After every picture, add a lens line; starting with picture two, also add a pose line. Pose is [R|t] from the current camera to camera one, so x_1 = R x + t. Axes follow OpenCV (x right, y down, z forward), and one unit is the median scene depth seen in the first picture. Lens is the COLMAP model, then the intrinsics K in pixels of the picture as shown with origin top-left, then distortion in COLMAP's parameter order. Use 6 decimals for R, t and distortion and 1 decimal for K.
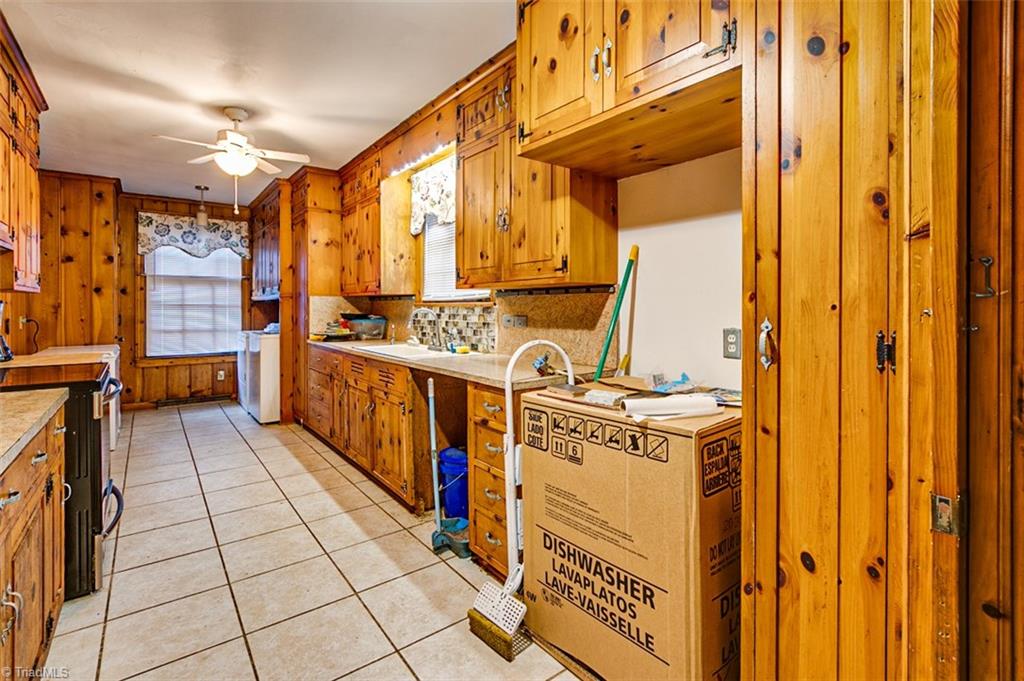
lens RADIAL K [[478.7, 0, 500.5], [0, 478.7, 306.7], [0, 0, 1]] dist [-0.002291, 0.002642]
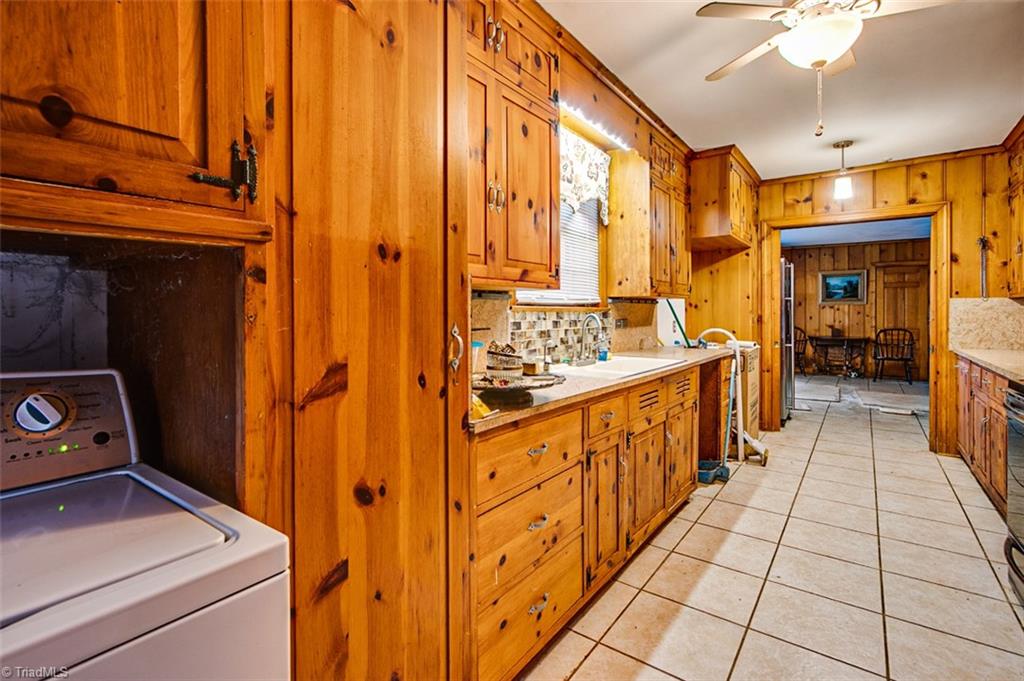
lens RADIAL K [[478.7, 0, 504.8], [0, 478.7, 313.7], [0, 0, 1]] dist [-0.002291, 0.002642]
pose [[-0.289705, 0.001573, 0.957115, -1.006874], [0.004034, 0.999992, -0.000422, 0.003546], [-0.957108, 0.003738, -0.289709, 1.561339]]
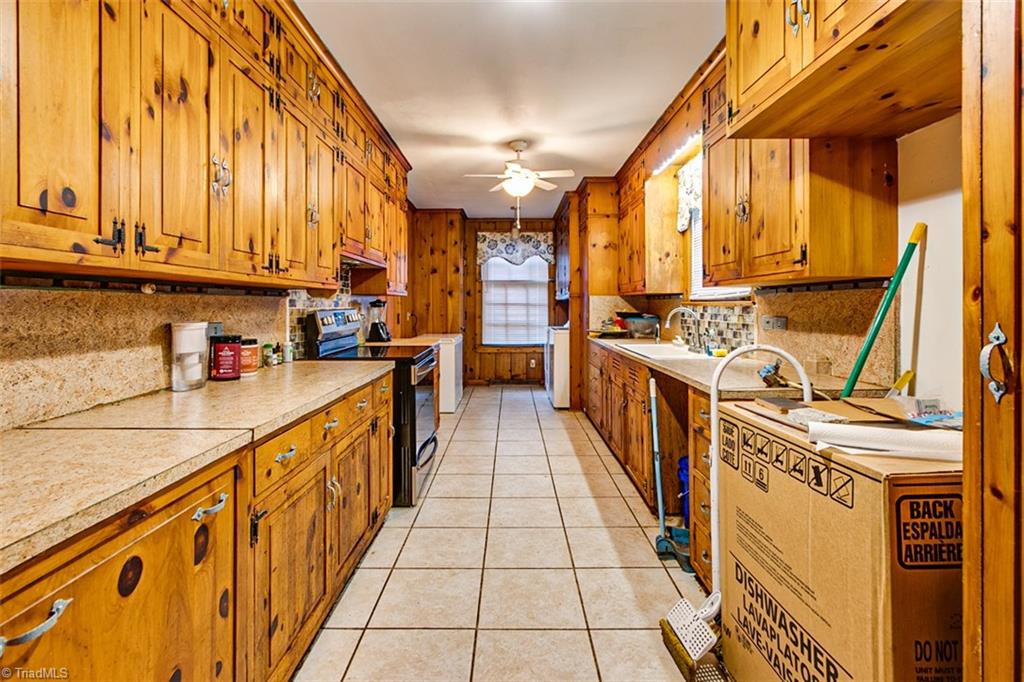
lens RADIAL K [[478.7, 0, 506.5], [0, 478.7, 302.7], [0, 0, 1]] dist [-0.002291, 0.002642]
pose [[0.799799, -0.002444, -0.600262, 0.153337], [-0.000954, 0.999985, -0.005342, -0.000910], [0.600267, 0.004846, 0.799785, 0.019713]]
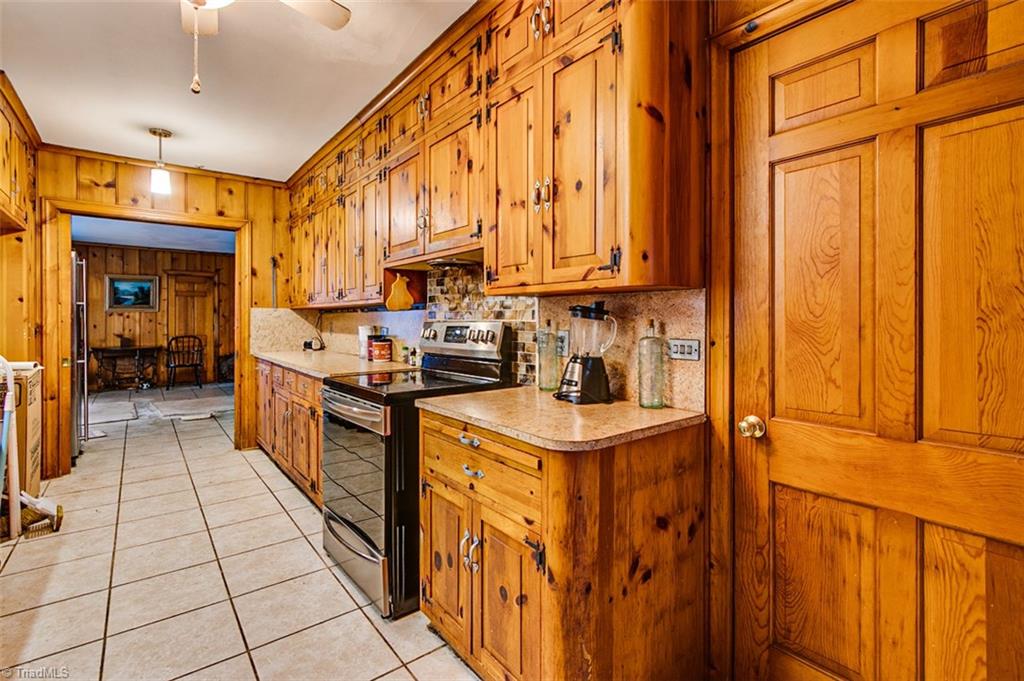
lens RADIAL K [[478.7, 0, 507.2], [0, 478.7, 319.2], [0, 0, 1]] dist [-0.002291, 0.002642]
pose [[-0.999771, 0.005167, -0.020762, -0.852542], [0.005119, 0.999984, 0.002359, 0.001263], [0.020774, 0.002252, -0.999782, 1.486420]]
